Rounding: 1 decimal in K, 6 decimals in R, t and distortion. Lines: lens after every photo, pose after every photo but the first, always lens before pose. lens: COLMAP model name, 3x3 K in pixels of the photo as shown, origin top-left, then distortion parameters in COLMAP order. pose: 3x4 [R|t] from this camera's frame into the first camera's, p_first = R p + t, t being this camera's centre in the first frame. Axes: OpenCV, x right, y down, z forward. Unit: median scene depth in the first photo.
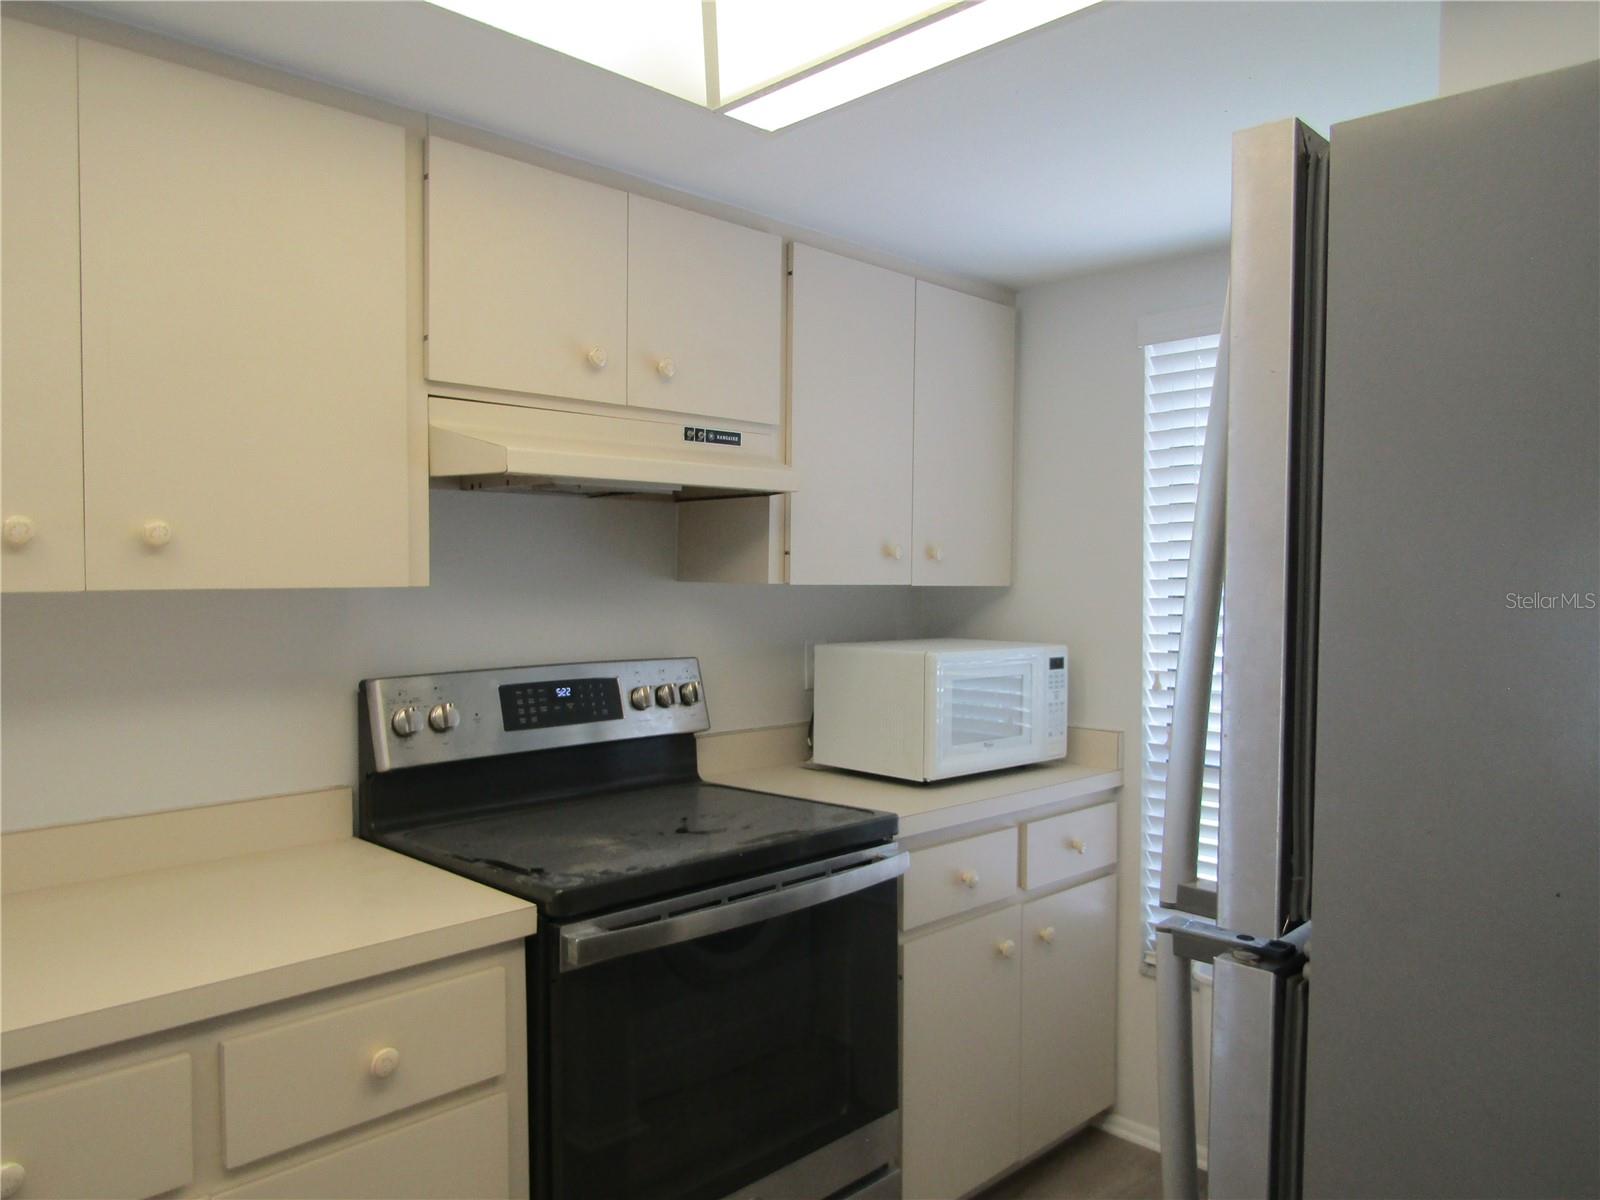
lens RADIAL K [[1164.7, 0, 814.7], [0, 1164.7, 591.8], [0, 0, 1]] dist [-0.001743, 0.000726]
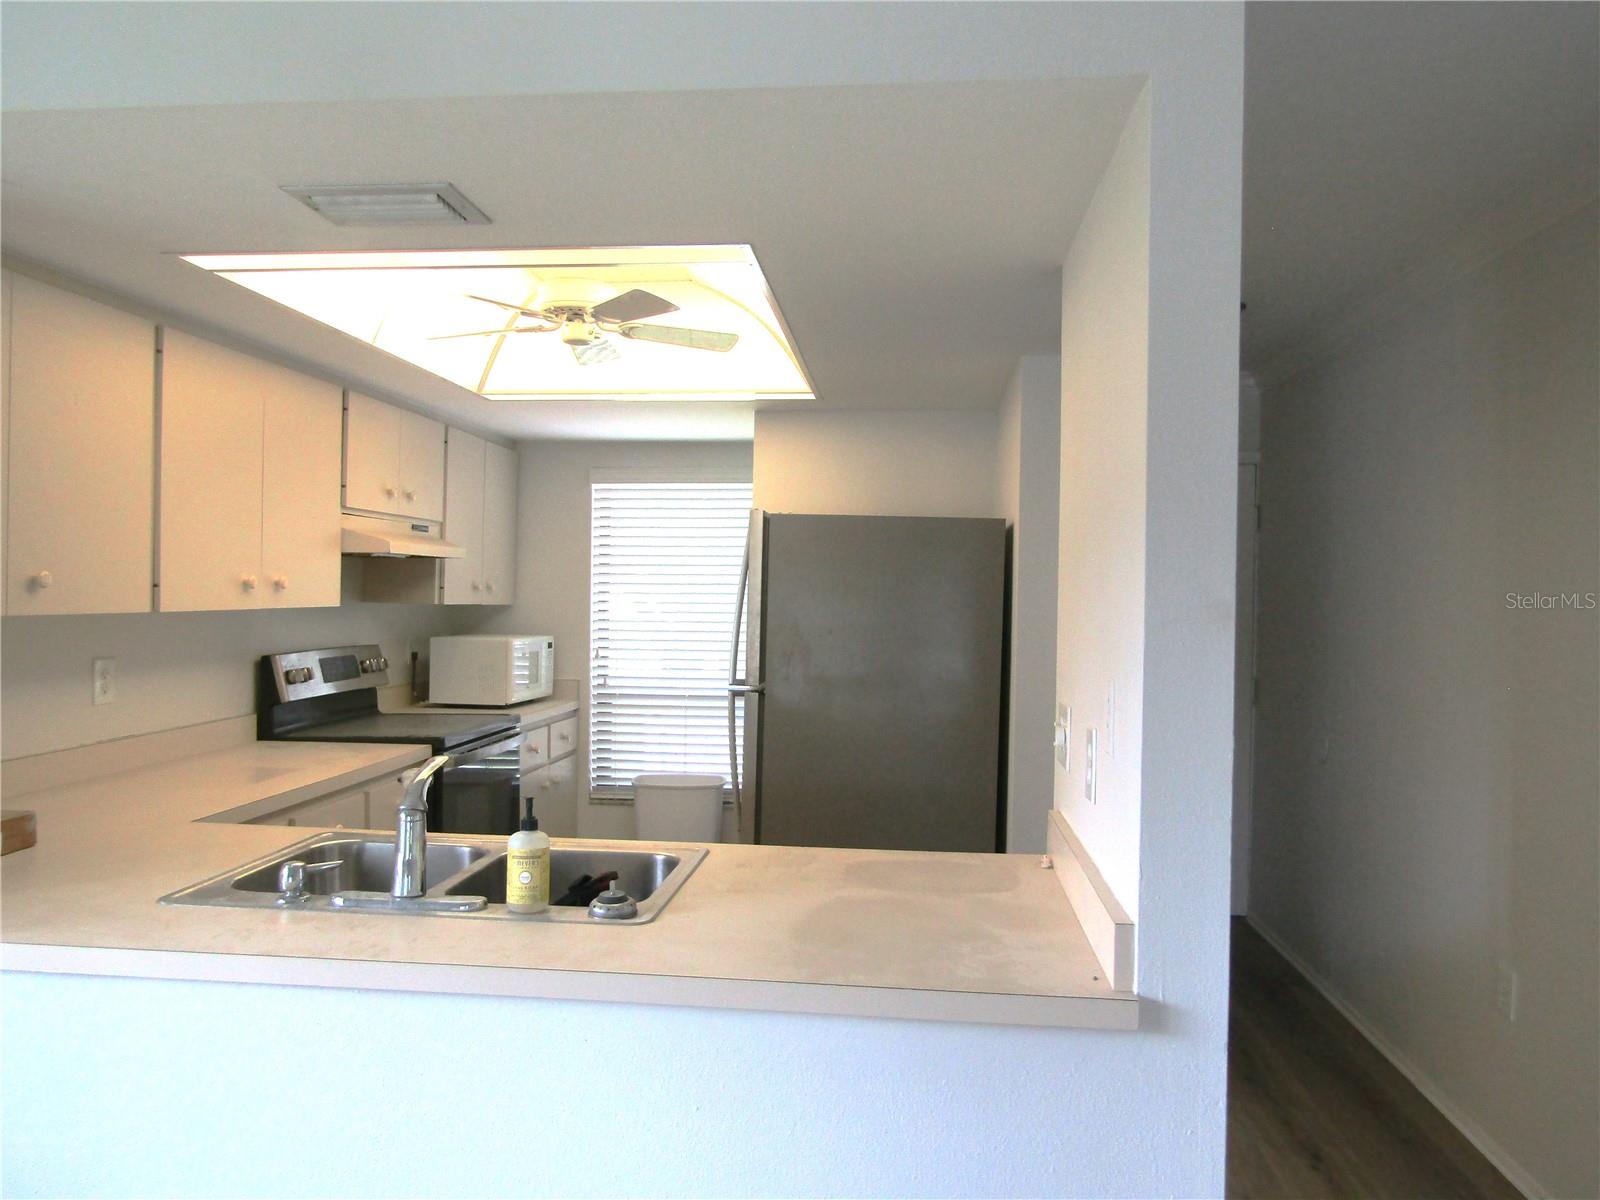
lens RADIAL K [[1164.7, 0, 814.7], [0, 1164.7, 591.8], [0, 0, 1]] dist [-0.001743, 0.000726]
pose [[0.775673, 0.006916, 0.631097, -0.755485], [0.002017, 0.999908, -0.013437, -0.000056], [-0.631132, 0.011695, 0.775587, -0.866993]]
